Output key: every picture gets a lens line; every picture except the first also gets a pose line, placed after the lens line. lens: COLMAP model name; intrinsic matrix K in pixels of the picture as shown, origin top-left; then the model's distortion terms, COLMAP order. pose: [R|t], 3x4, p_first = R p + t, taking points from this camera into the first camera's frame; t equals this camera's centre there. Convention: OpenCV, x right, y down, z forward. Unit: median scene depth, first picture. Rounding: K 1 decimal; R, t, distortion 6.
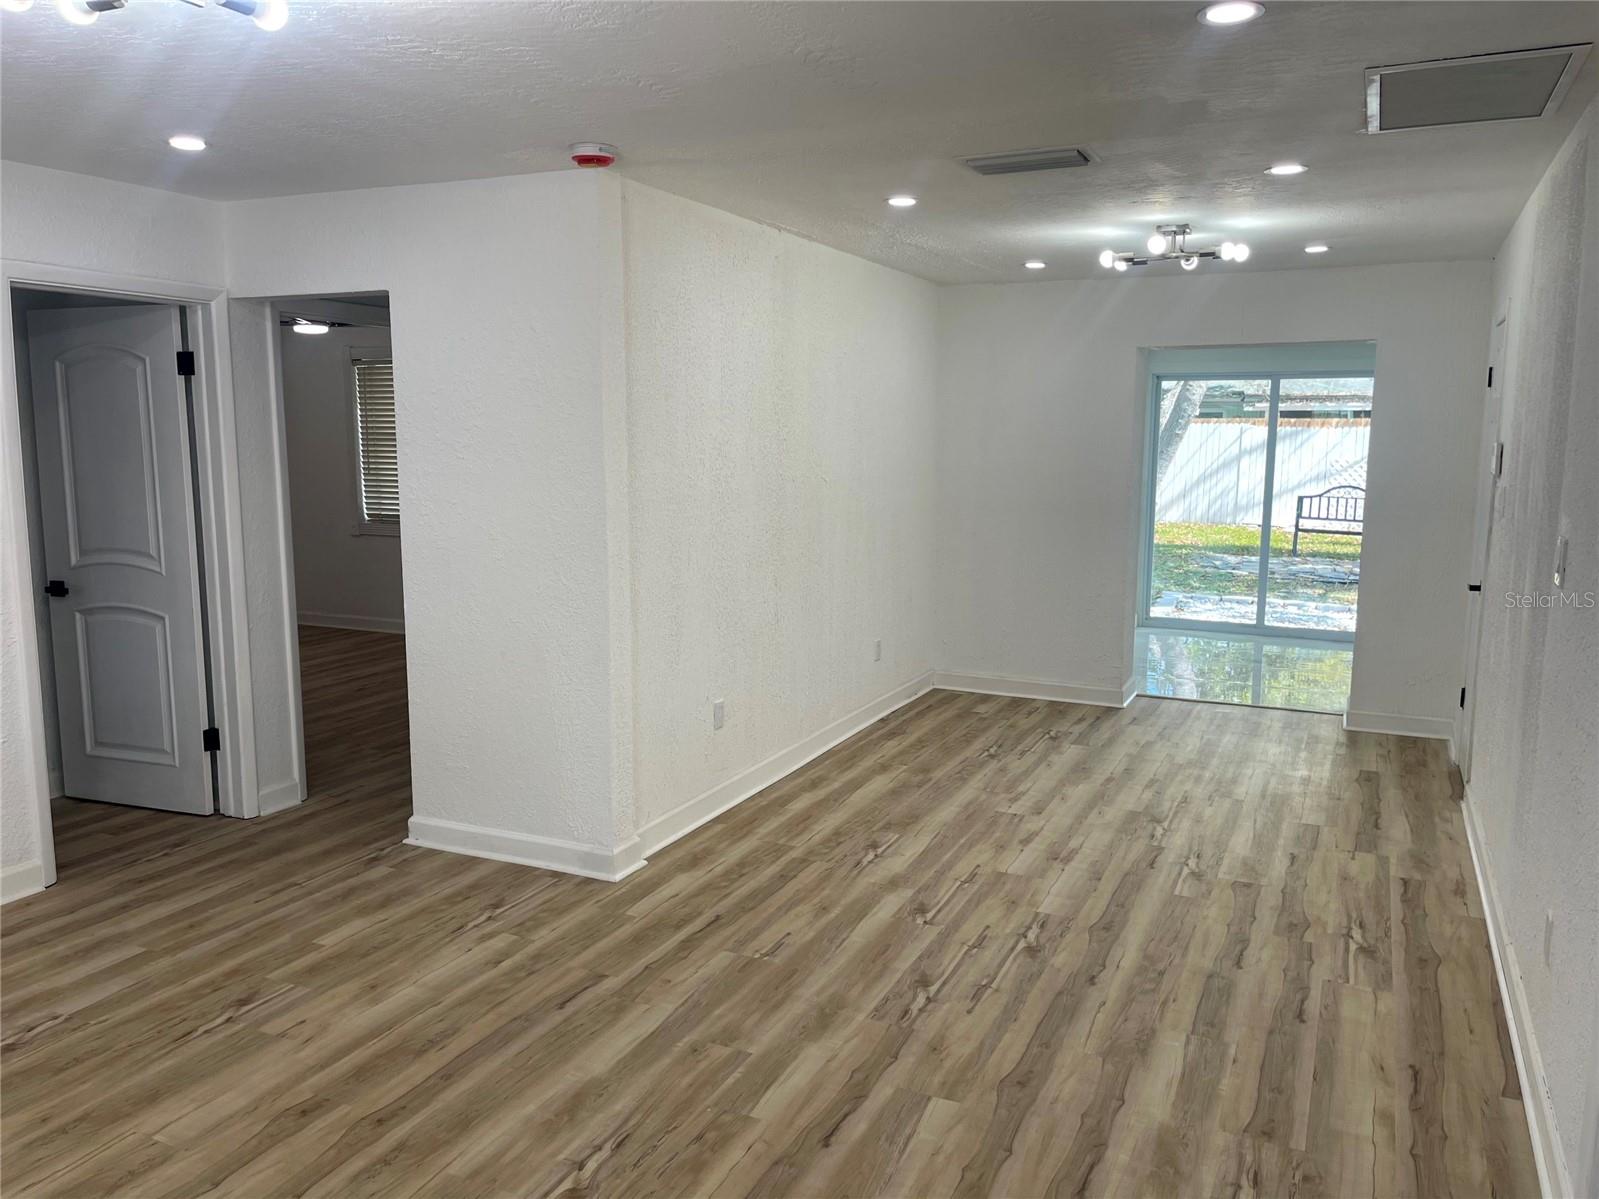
lens RADIAL K [[1210.4, 0, 798.8], [0, 1210.4, 600.2], [0, 0, 1]] dist [0.078031, -0.101924]
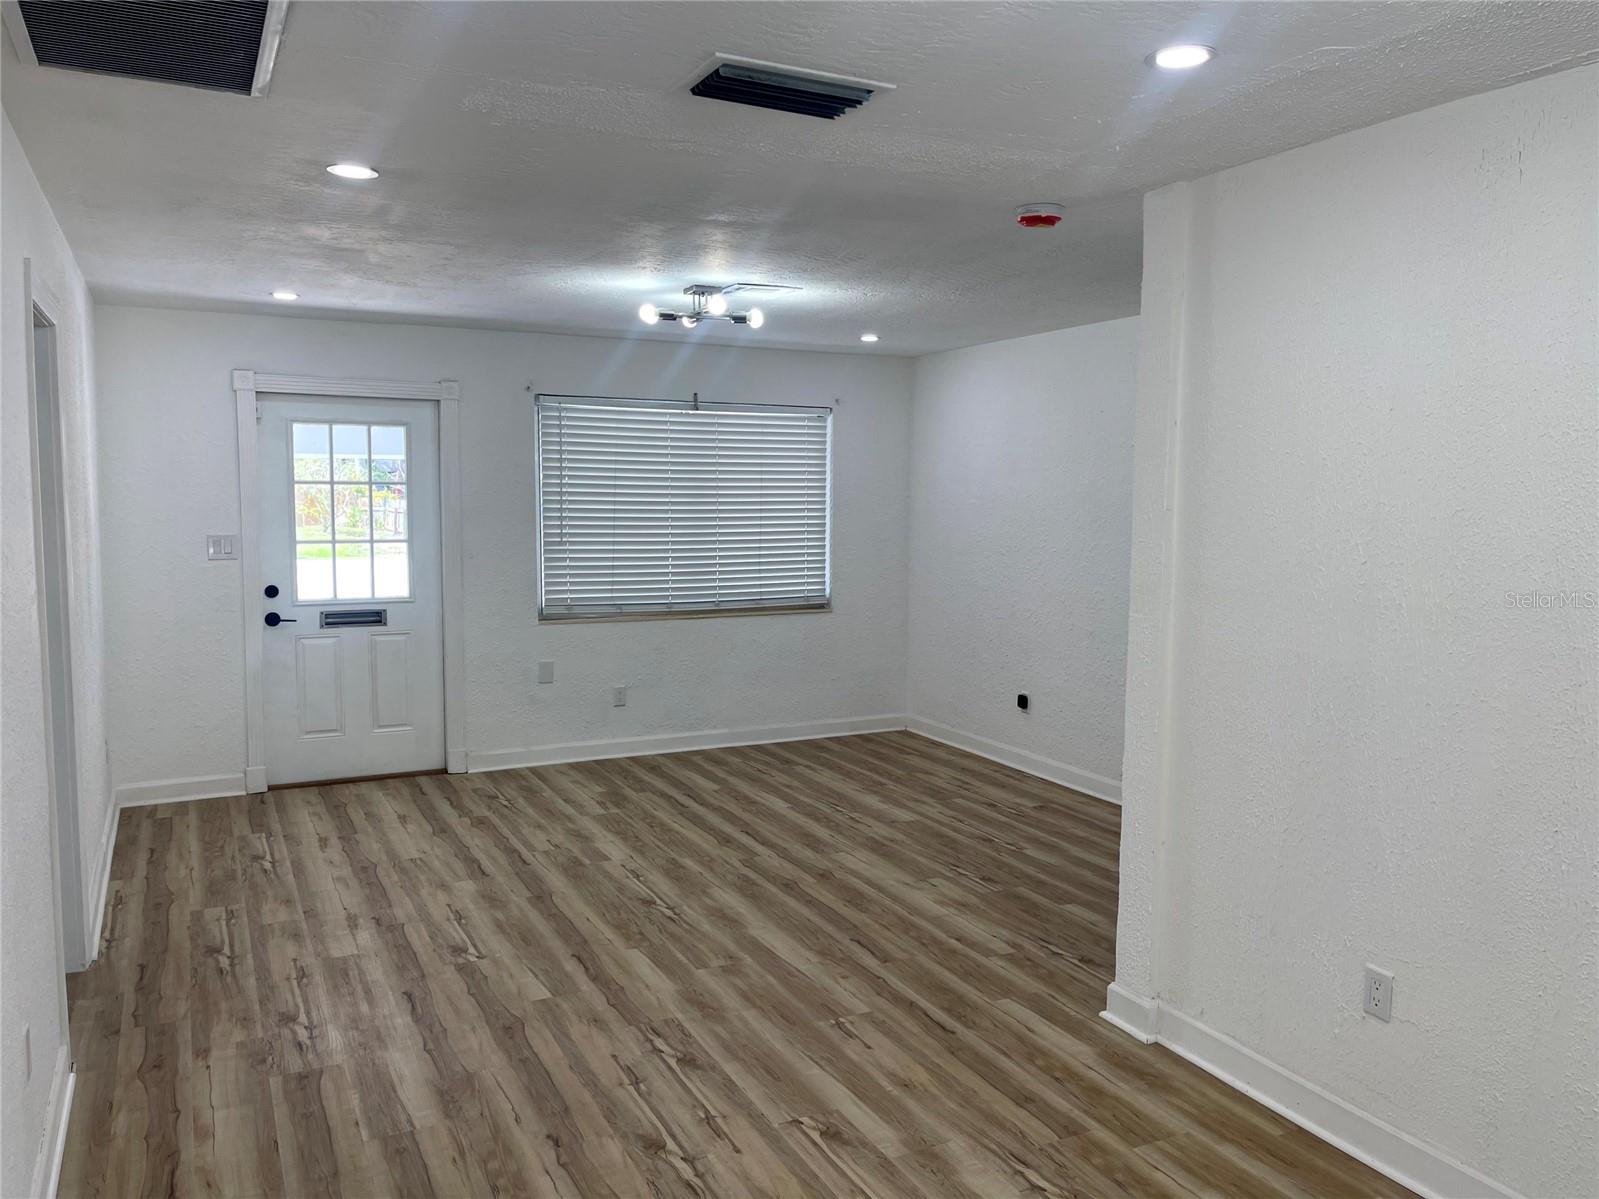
lens RADIAL K [[1210.4, 0, 804.6], [0, 1210.4, 599.2], [0, 0, 1]] dist [0.078031, -0.101924]
pose [[-0.616816, 0.063260, -0.784561, 0.694350], [-0.123318, 0.976689, 0.175704, -0.198317], [0.777387, 0.205128, -0.594636, 1.403836]]
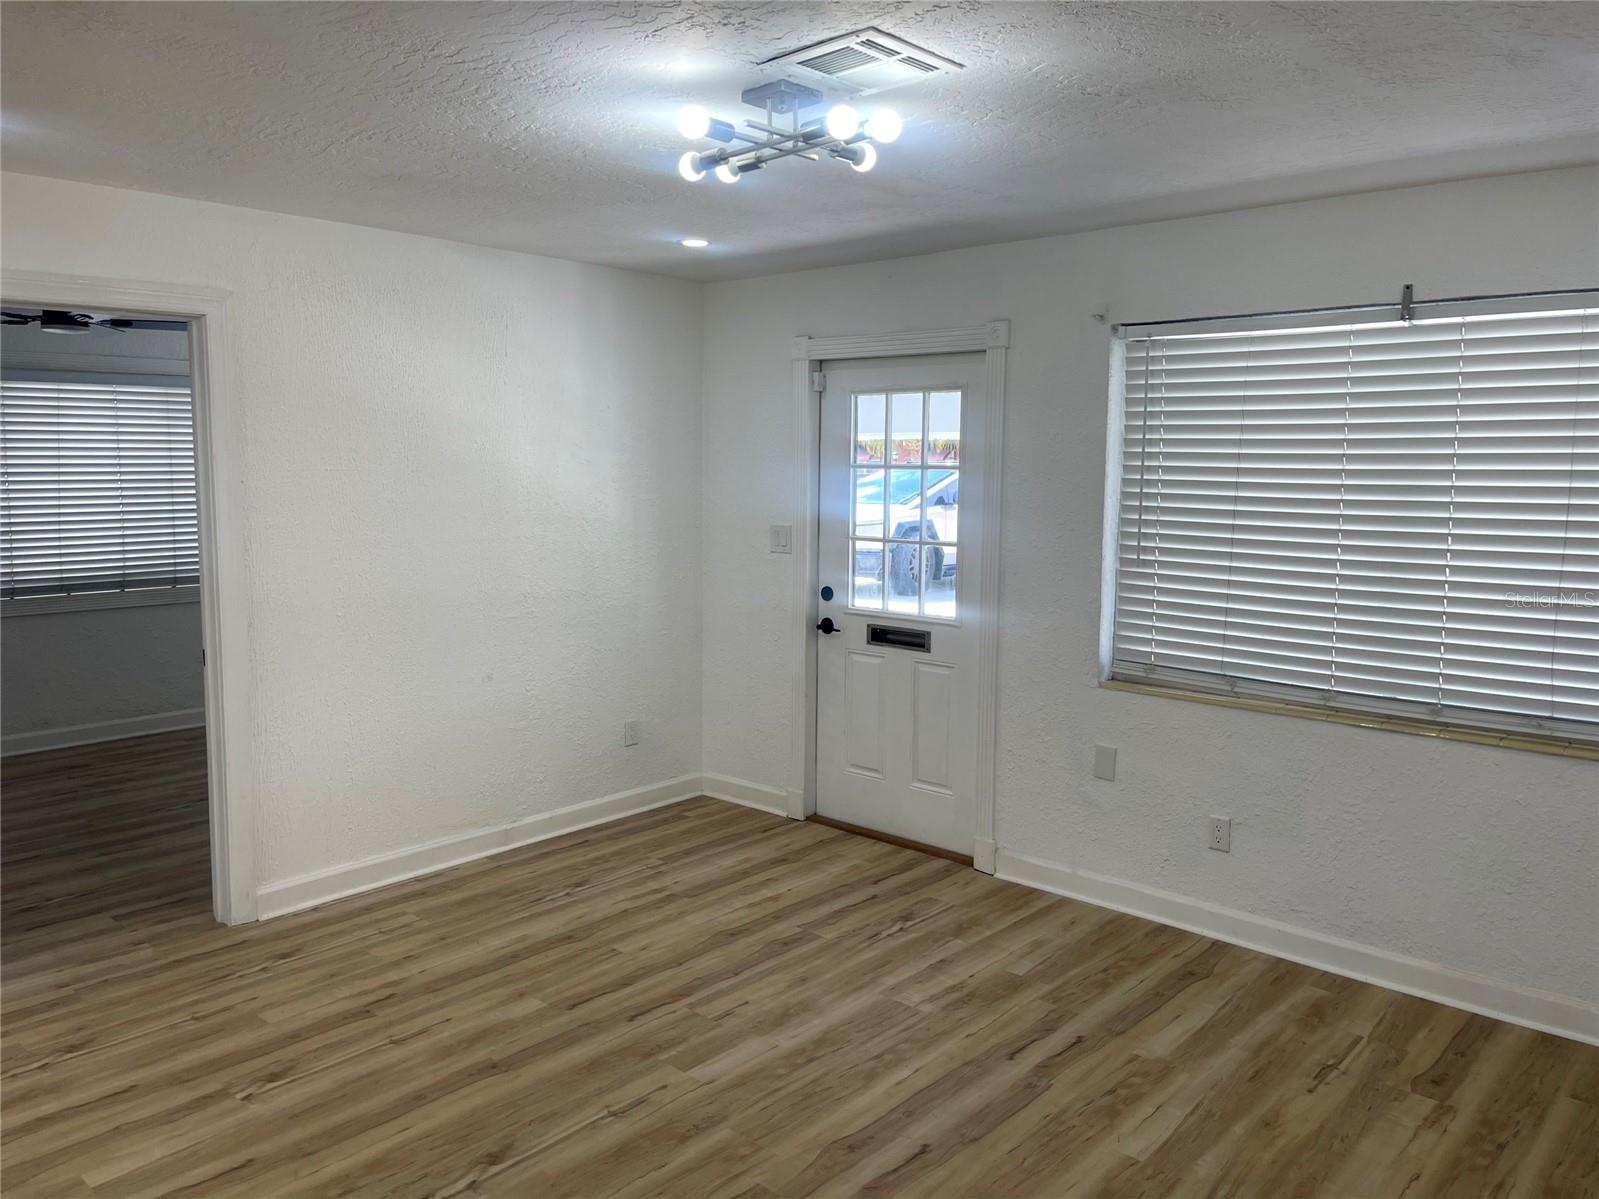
lens RADIAL K [[1210.4, 0, 798.2], [0, 1210.4, 596.5], [0, 0, 1]] dist [0.078031, -0.101924]
pose [[-0.955639, -0.044239, 0.291200, -0.484055], [0.031730, 0.967440, 0.251103, -0.180504], [-0.292827, 0.249203, -0.923120, 1.176636]]
